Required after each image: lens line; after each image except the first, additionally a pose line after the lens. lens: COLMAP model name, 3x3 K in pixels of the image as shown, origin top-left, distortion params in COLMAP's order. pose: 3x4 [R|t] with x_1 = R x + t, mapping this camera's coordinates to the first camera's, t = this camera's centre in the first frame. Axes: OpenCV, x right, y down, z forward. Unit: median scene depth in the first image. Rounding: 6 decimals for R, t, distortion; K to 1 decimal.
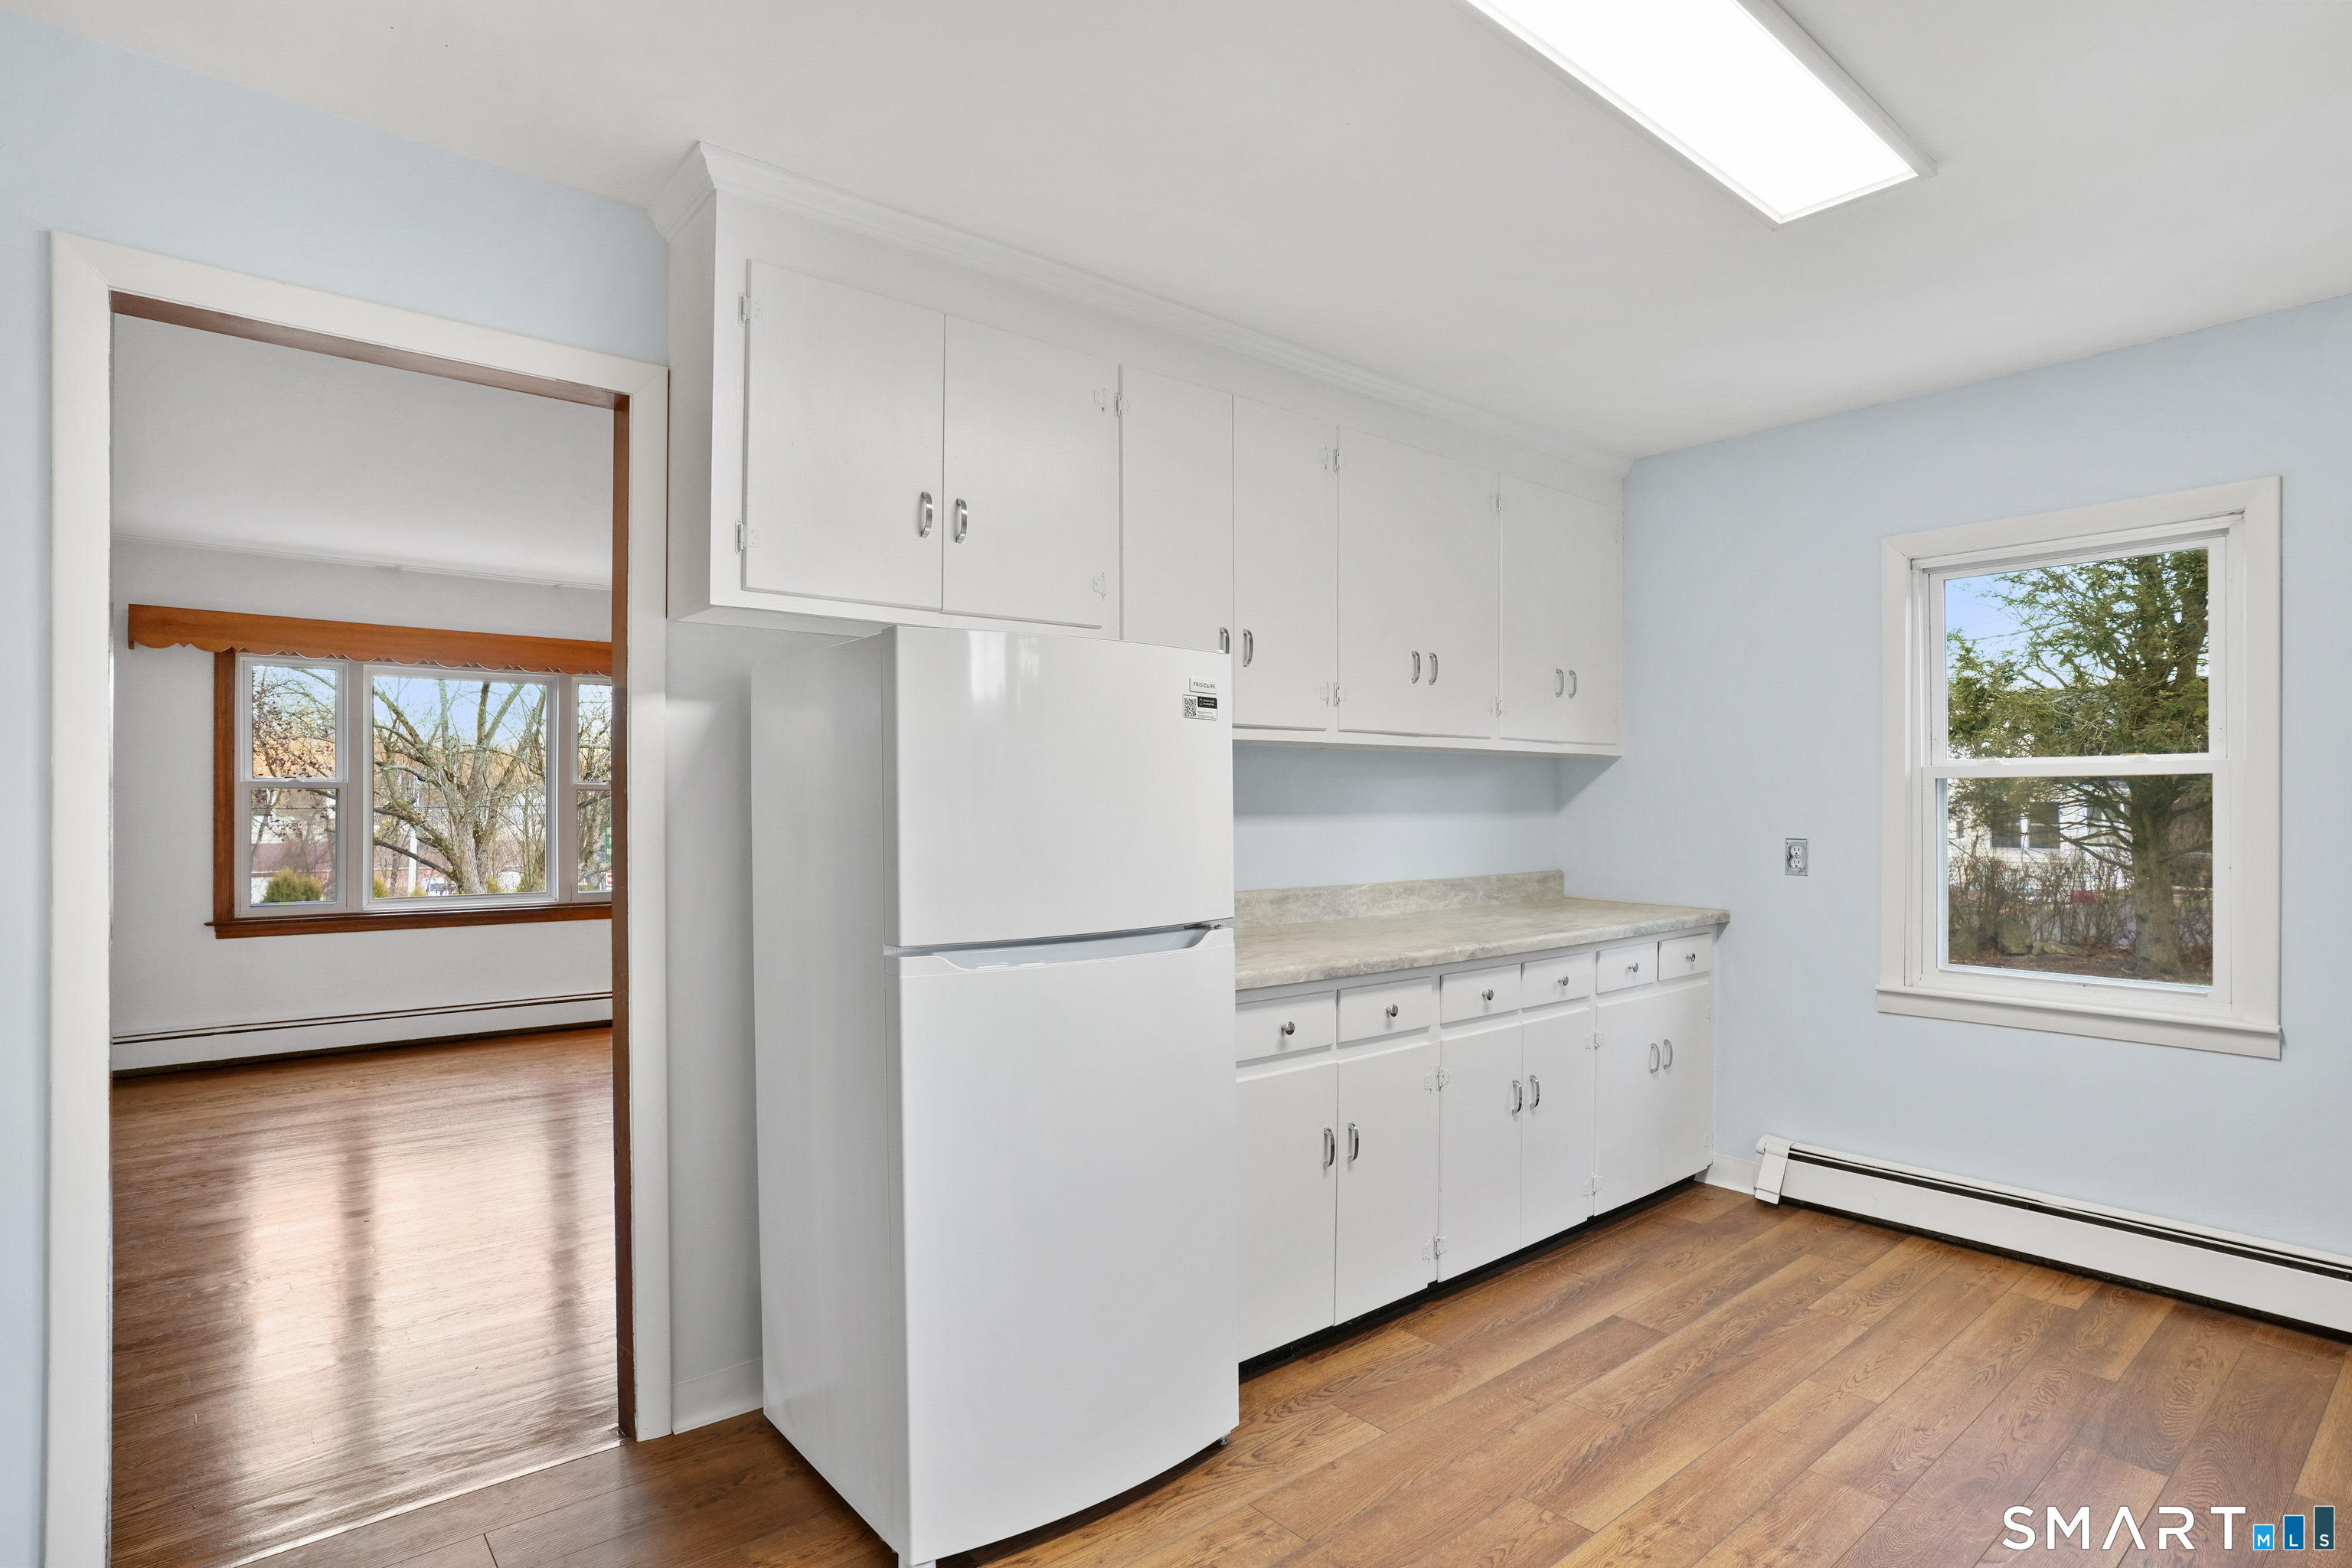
lens RADIAL K [[1203.8, 0, 1177.5], [0, 1203.8, 795.7], [0, 0, 1]] dist [-0.004051, 0.002562]
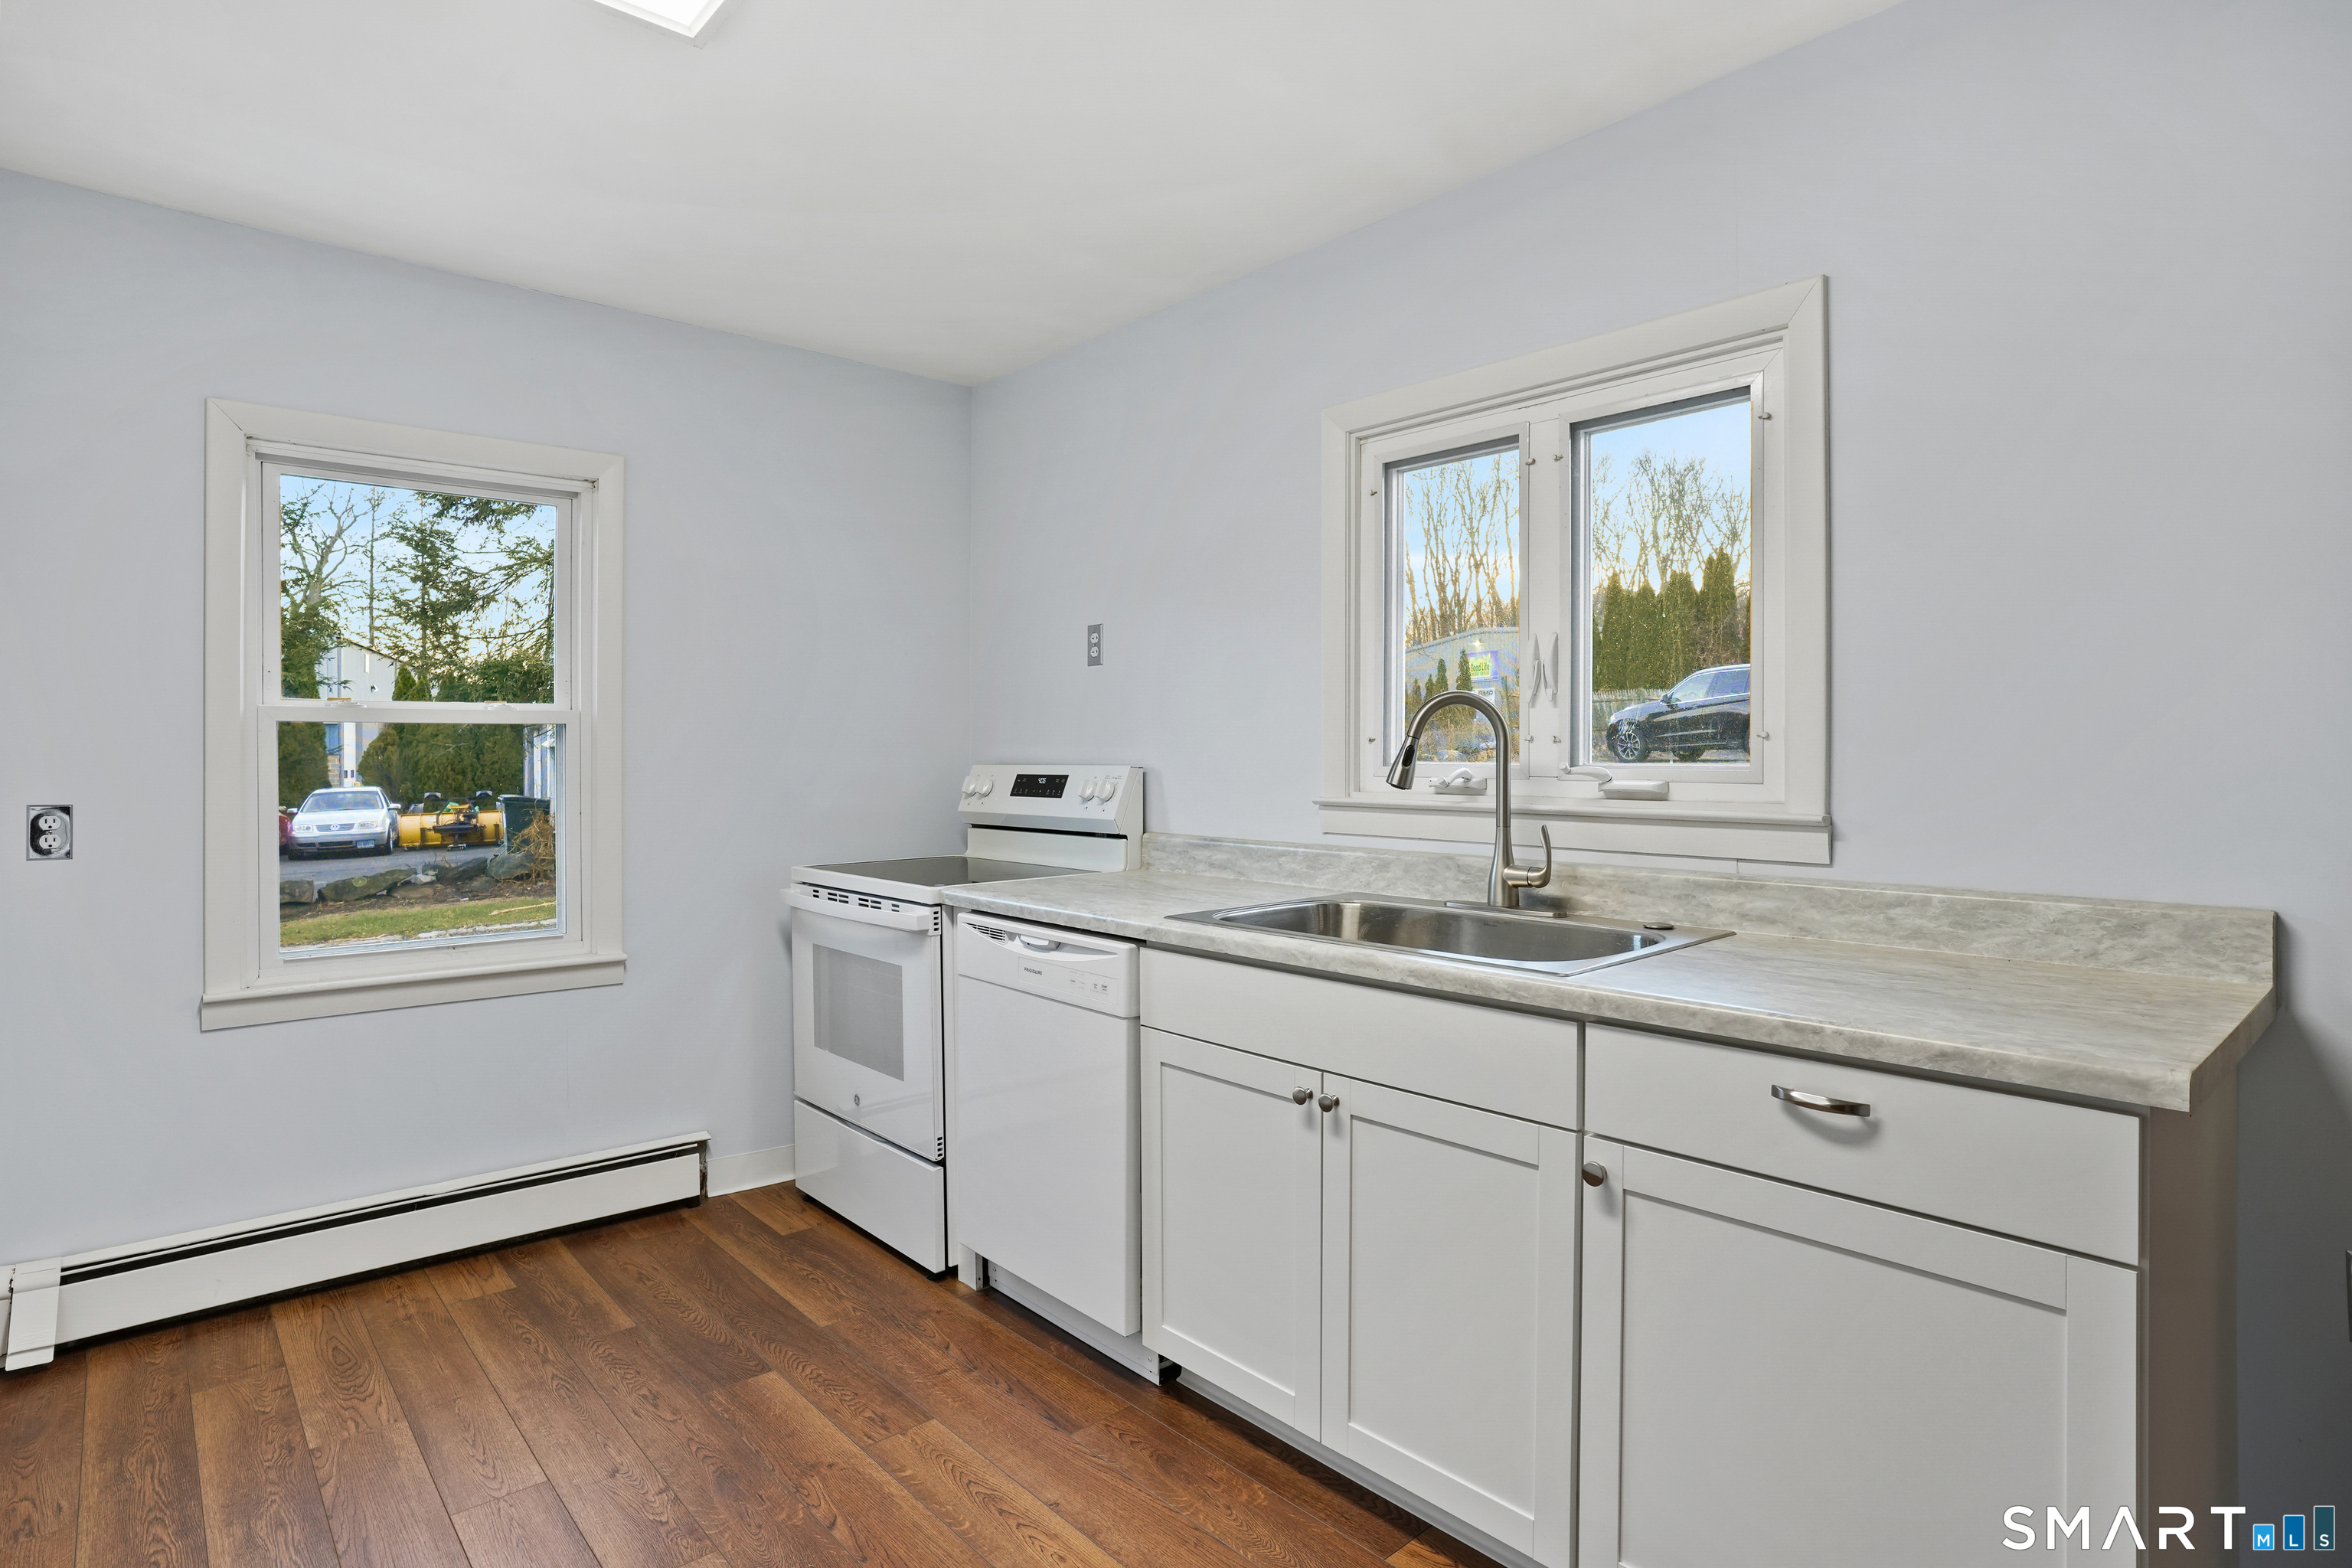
lens RADIAL K [[1203.8, 0, 1179.6], [0, 1203.8, 764.8], [0, 0, 1]] dist [-0.004051, 0.002562]
pose [[-0.002484, -0.006690, 0.999975, -0.190598], [-0.006074, 0.999959, 0.006675, 0.006691], [-0.999978, -0.006057, -0.002525, 0.465893]]
